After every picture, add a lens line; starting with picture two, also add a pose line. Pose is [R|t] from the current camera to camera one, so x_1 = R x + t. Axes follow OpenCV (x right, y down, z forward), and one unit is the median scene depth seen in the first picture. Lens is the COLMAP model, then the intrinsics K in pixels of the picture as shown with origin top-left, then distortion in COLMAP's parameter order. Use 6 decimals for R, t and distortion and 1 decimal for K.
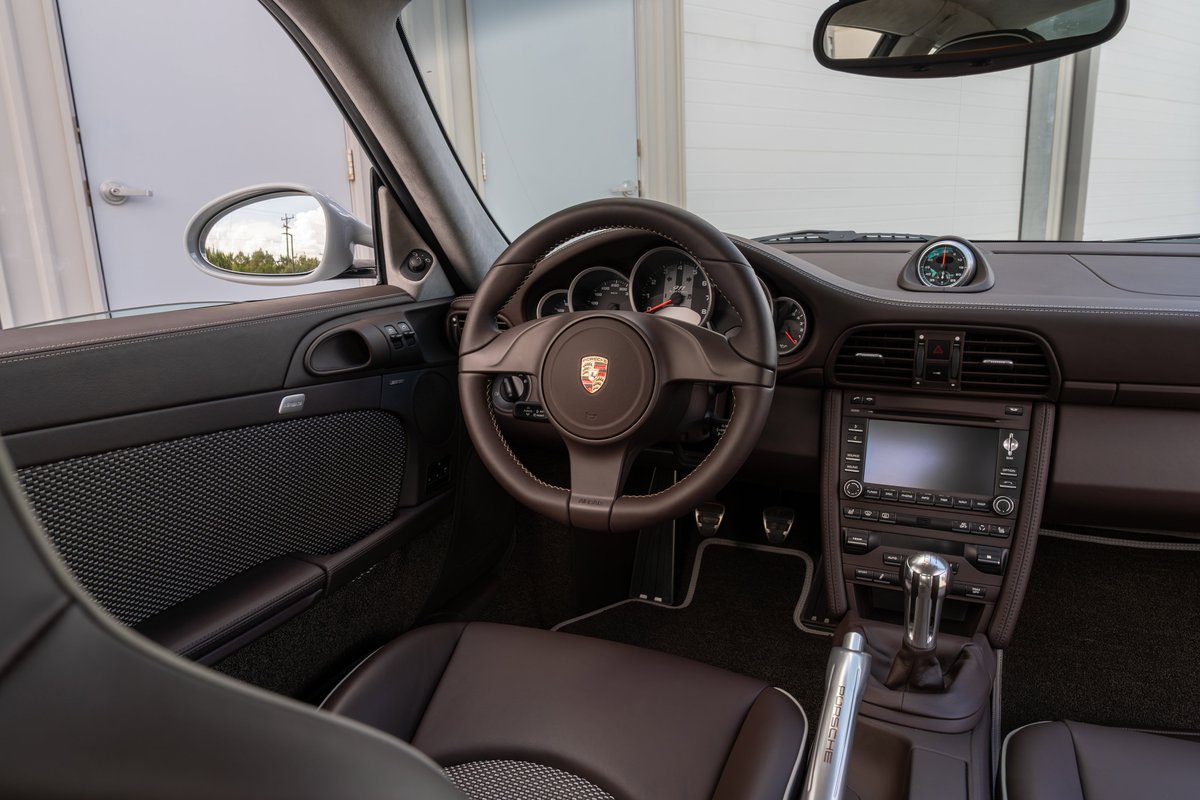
lens RADIAL K [[813.2, 0, 576.2], [0, 813.2, 395.0], [0, 0, 1]] dist [-0.011910, -0.000920]
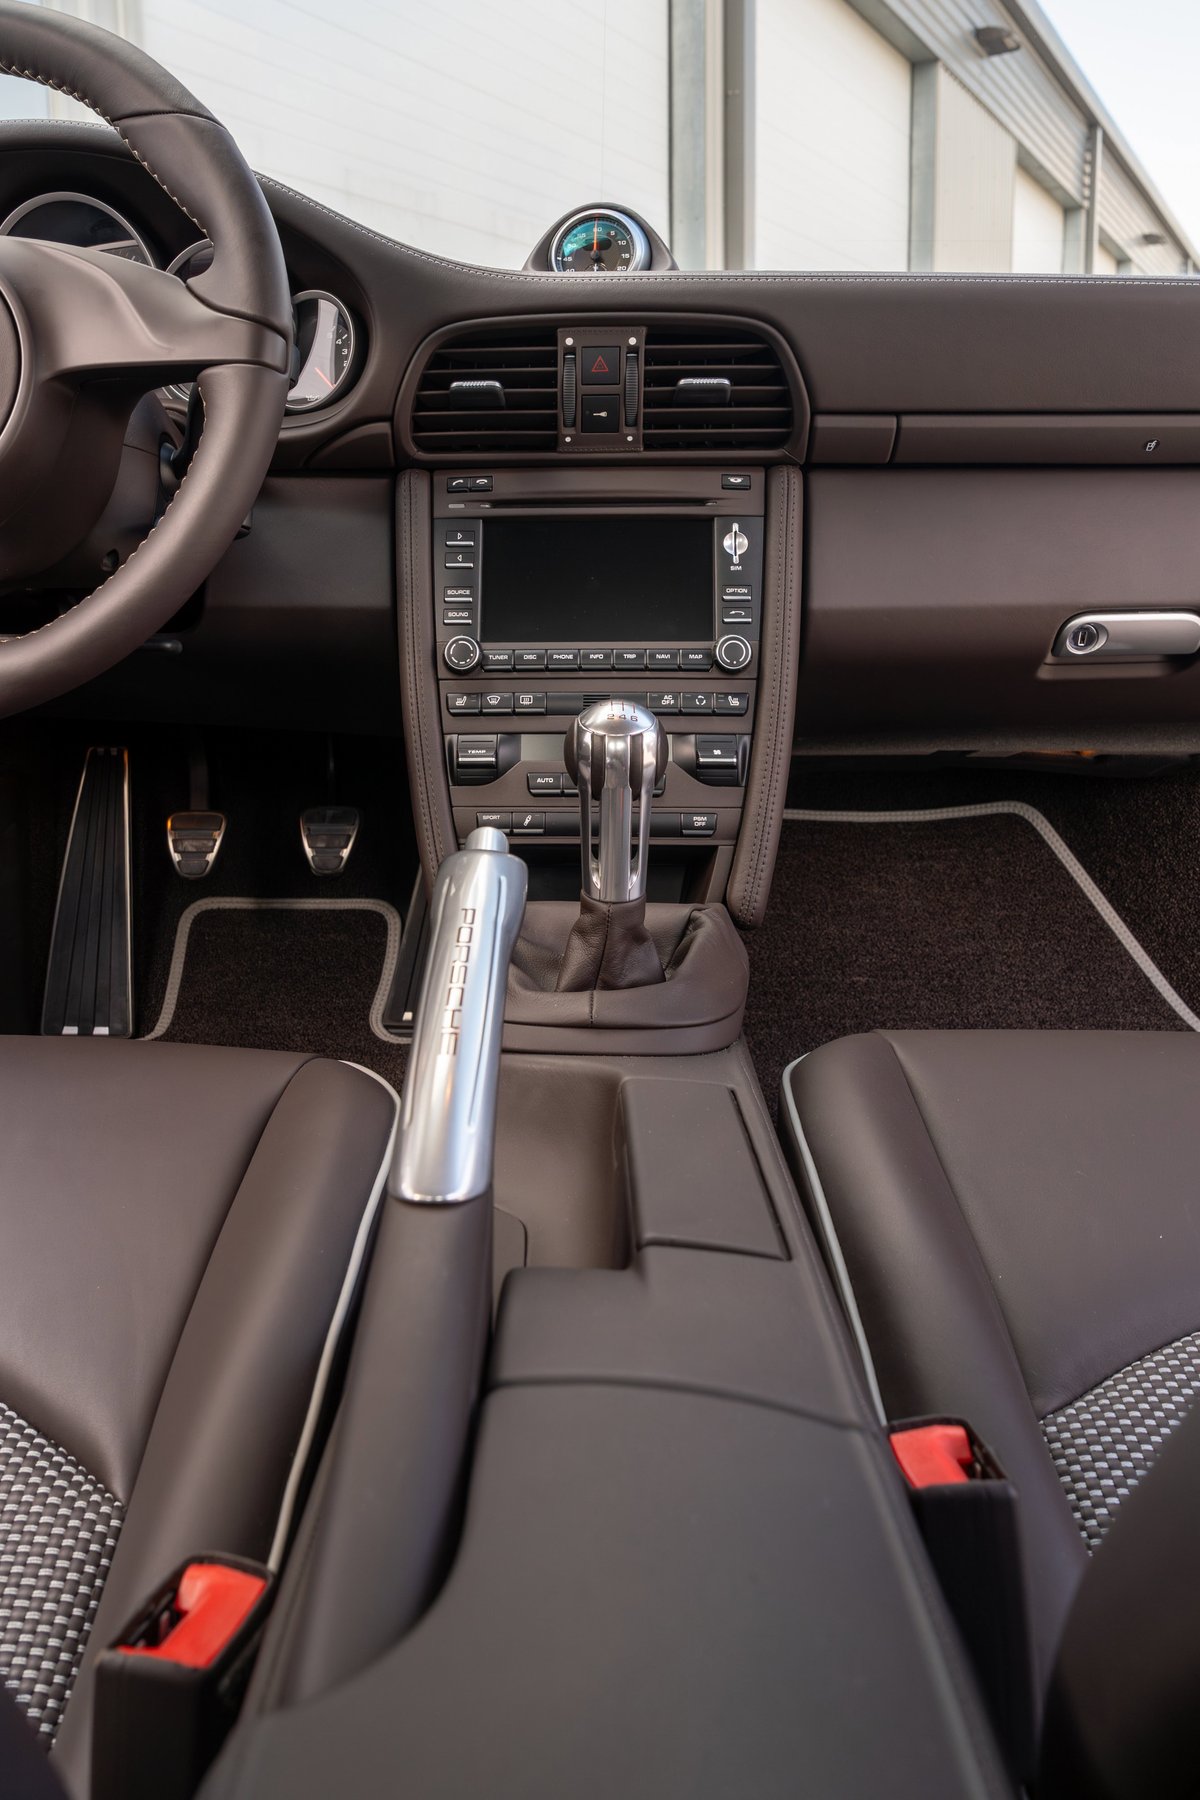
lens RADIAL K [[1329.8, 0, 513.3], [0, 1329.8, 691.2], [0, 0, 1]] dist [-0.020698, -0.001696]
pose [[0.928877, -0.029322, 0.369227, 0.070822], [0.064645, 0.994395, -0.083660, 0.217661], [-0.364704, 0.101579, 0.925566, 0.245233]]
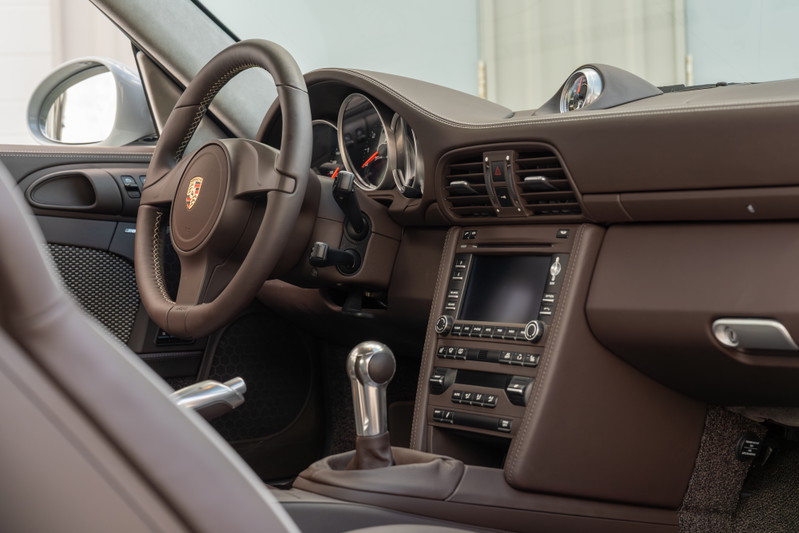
lens RADIAL K [[1464.9, 0, 401.0], [0, 1464.9, 287.5], [0, 0, 1]] dist [0.025348, -0.128418]
pose [[0.865731, 0.027086, -0.499775, 1.196325], [-0.109702, 0.984523, -0.136672, 0.323441], [0.488339, 0.173148, 0.855304, -0.504570]]
